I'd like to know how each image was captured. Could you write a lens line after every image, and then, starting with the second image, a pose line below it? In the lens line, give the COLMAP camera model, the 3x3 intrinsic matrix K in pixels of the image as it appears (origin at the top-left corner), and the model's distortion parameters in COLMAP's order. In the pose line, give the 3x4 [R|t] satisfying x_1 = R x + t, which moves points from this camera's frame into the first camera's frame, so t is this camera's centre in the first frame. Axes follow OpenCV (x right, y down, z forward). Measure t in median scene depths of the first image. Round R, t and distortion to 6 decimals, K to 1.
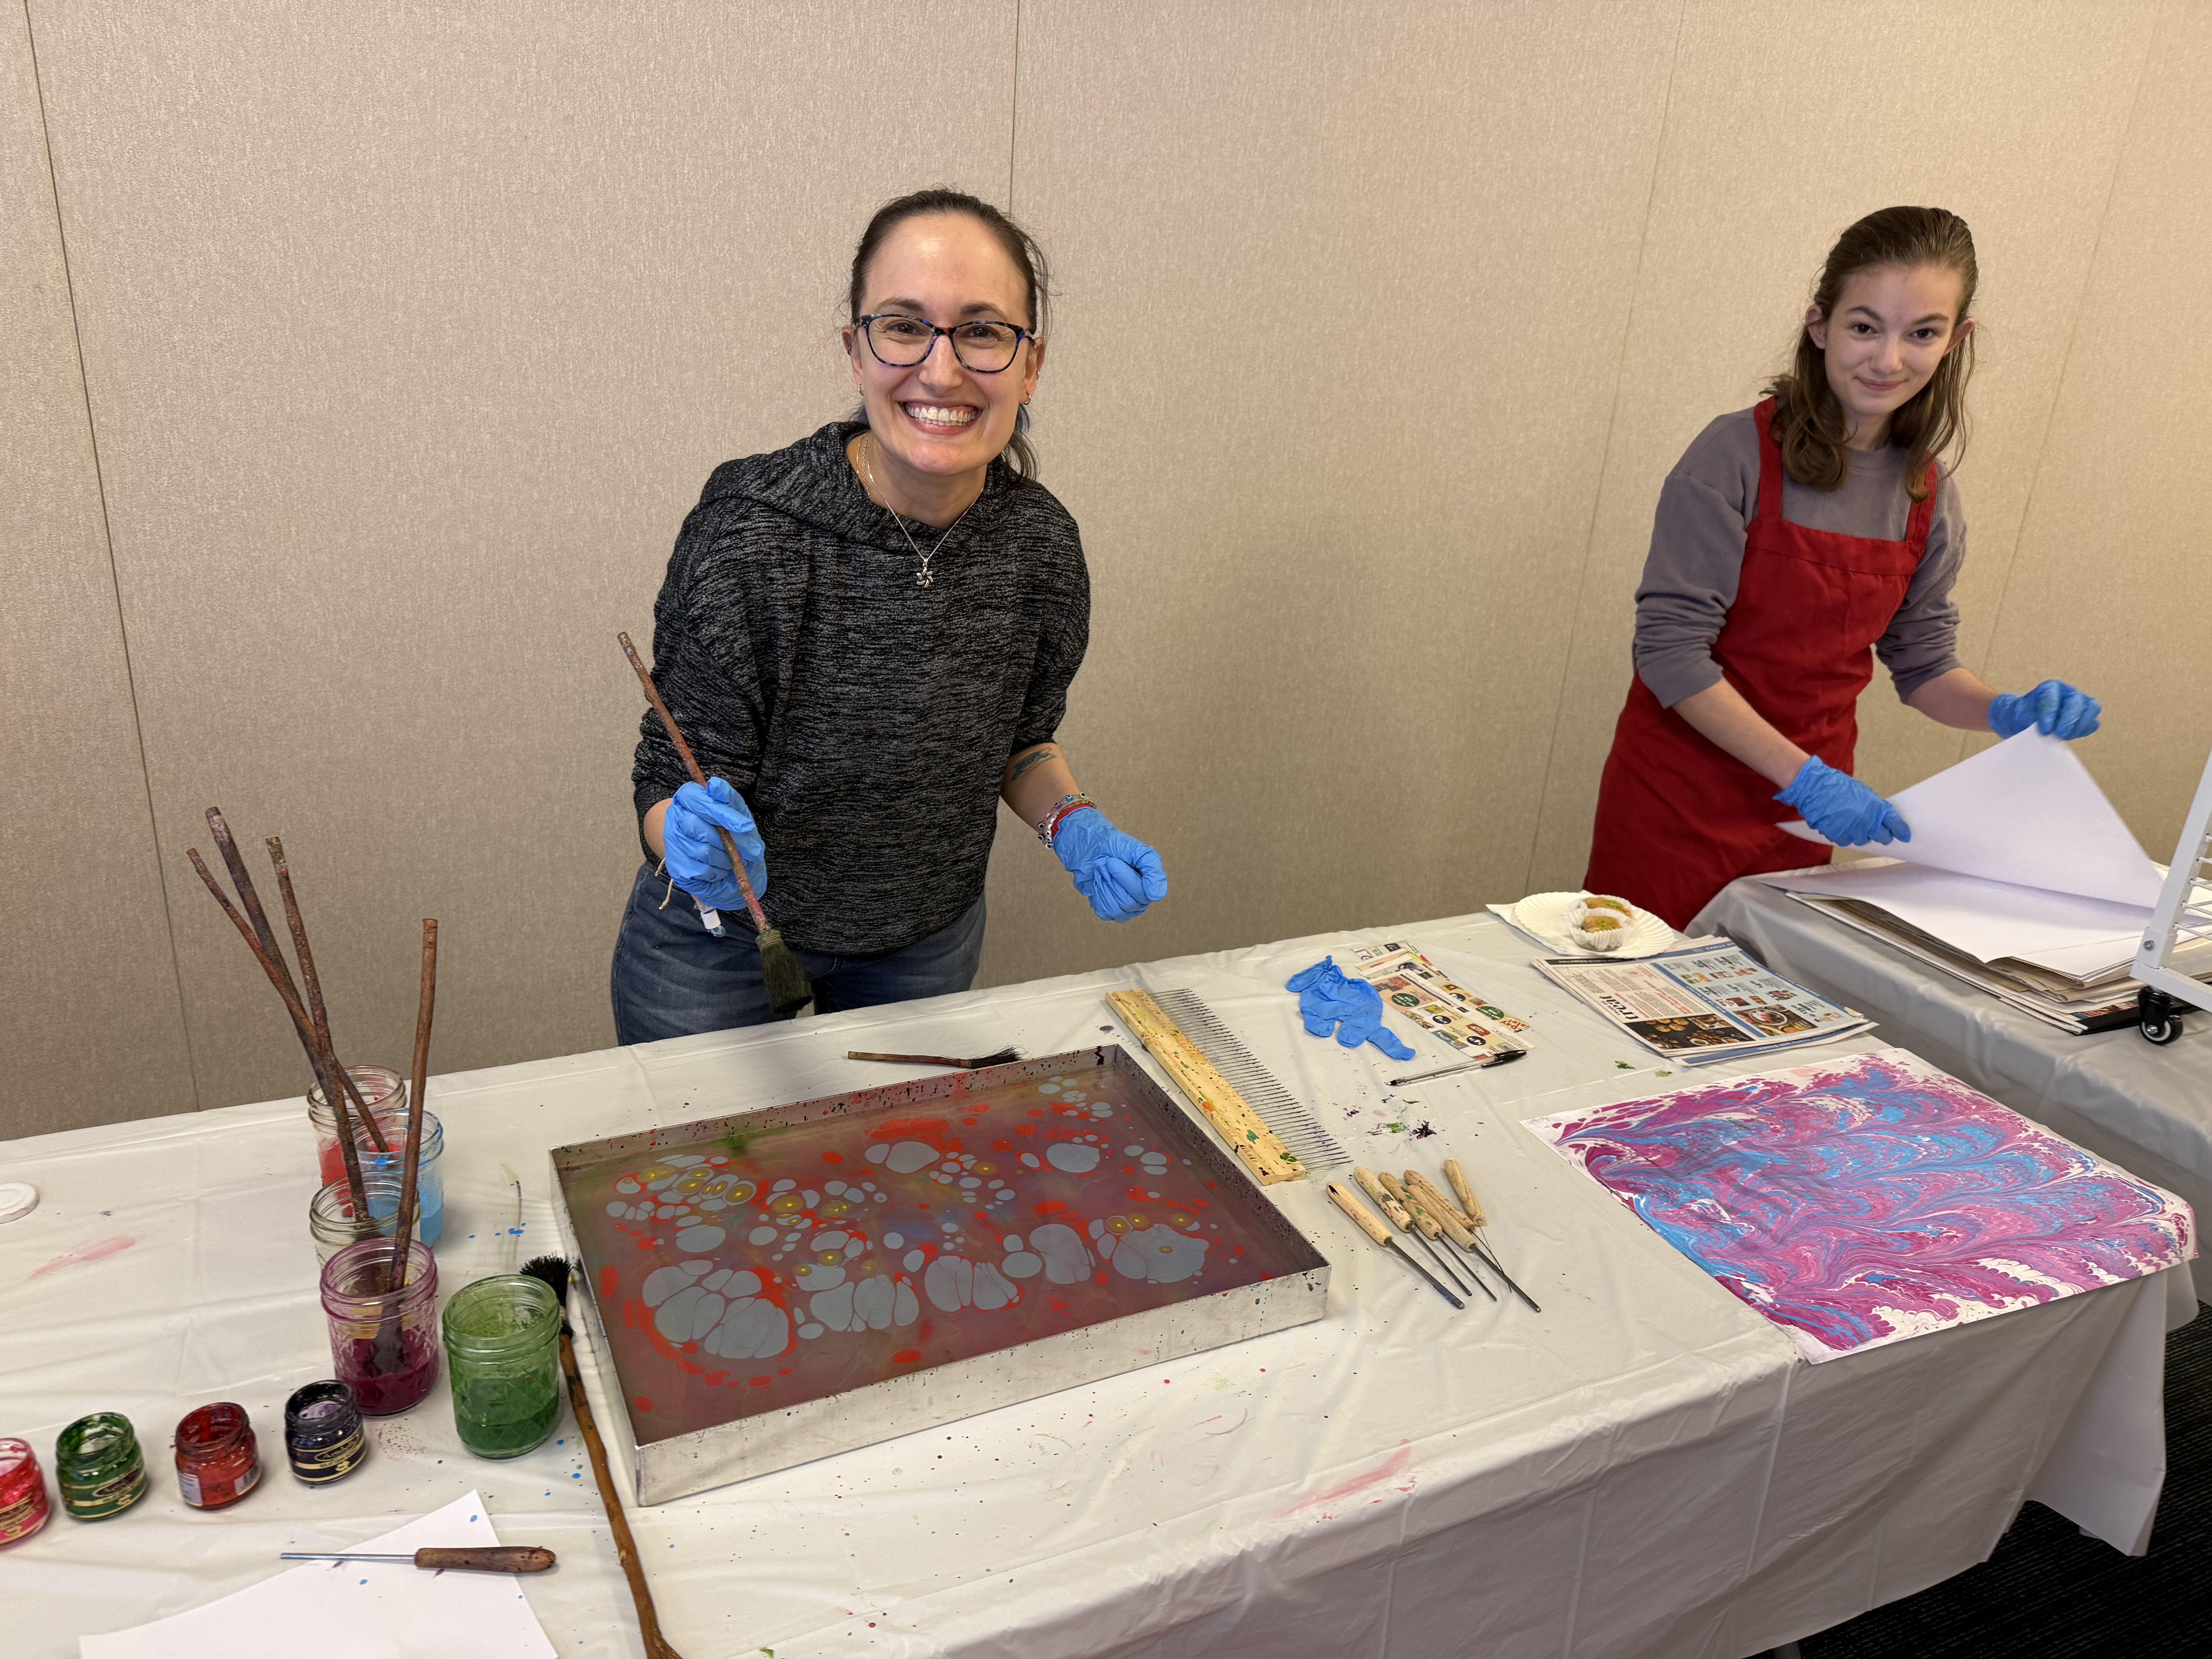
lens RADIAL K [[1536.4, 0, 1108.4], [0, 1536.4, 824.1], [0, 0, 1]] dist [-0.004536, -0.016893]
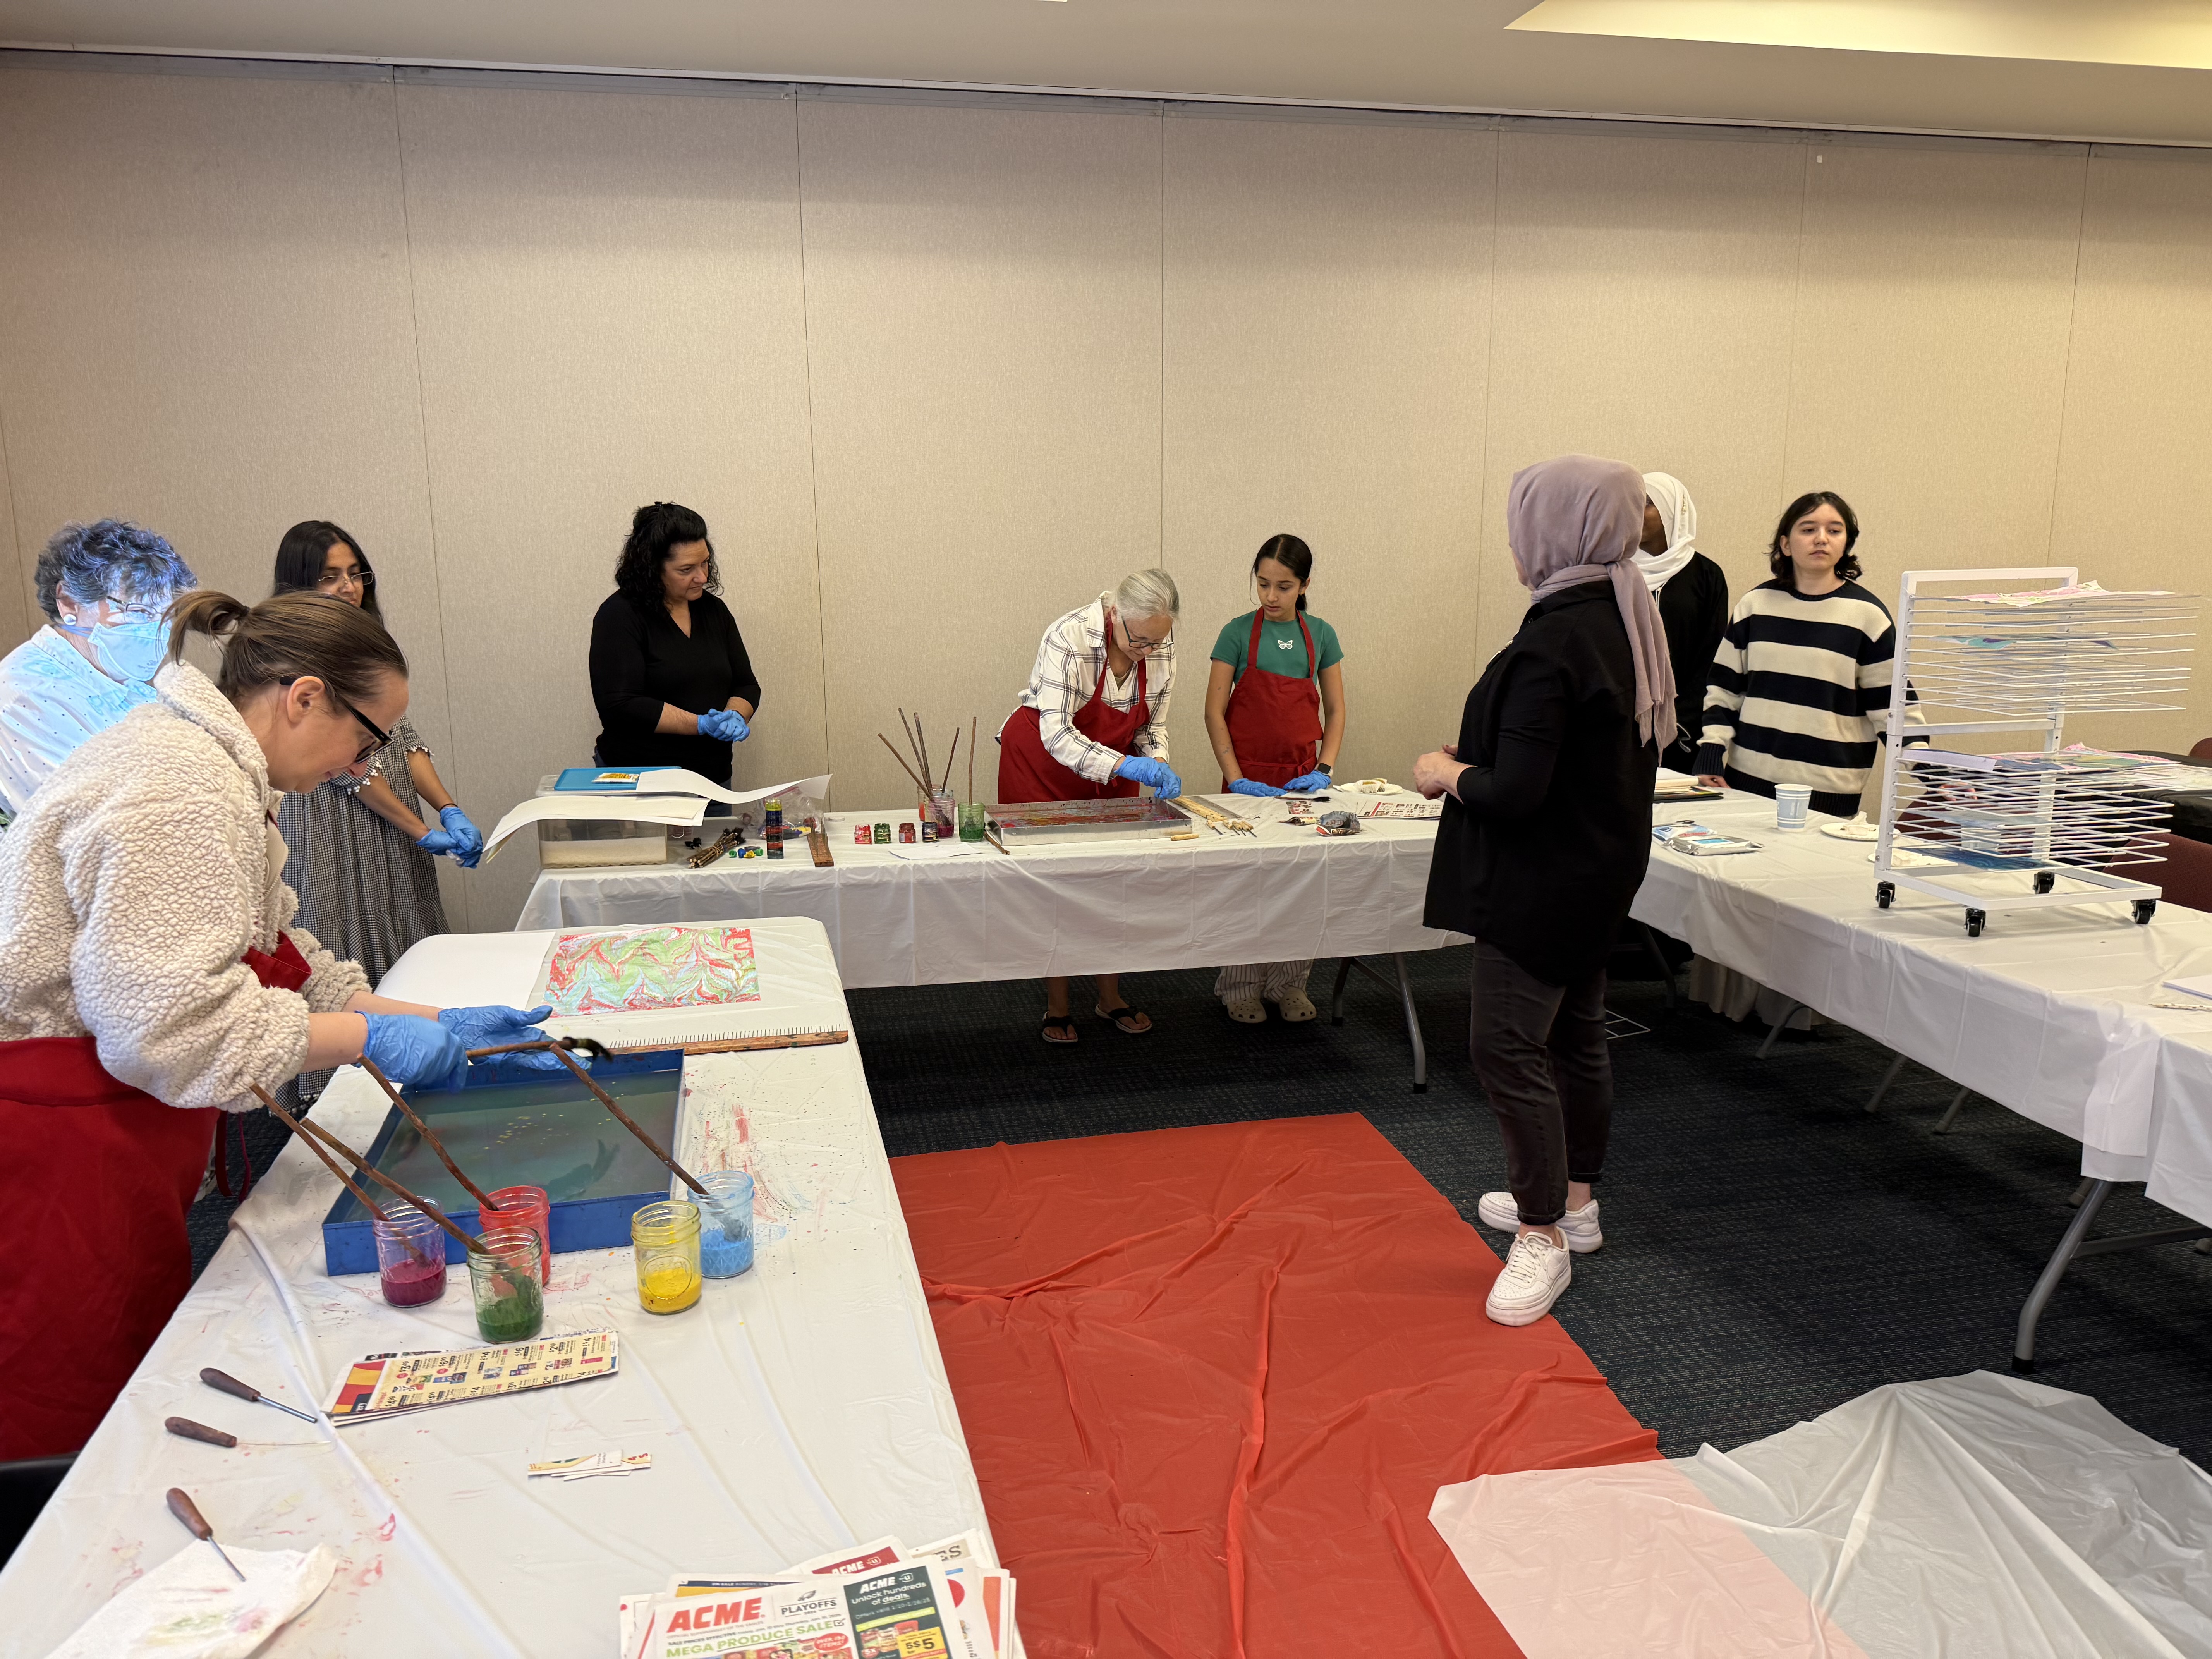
lens RADIAL K [[1536.4, 0, 1107.0], [0, 1536.4, 833.6], [0, 0, 1]] dist [-0.004536, -0.016893]
pose [[0.968781, -0.016992, -0.247336, 0.468233], [-0.018966, 0.989645, -0.142276, 0.440382], [0.247193, 0.142525, 0.958427, -1.345954]]
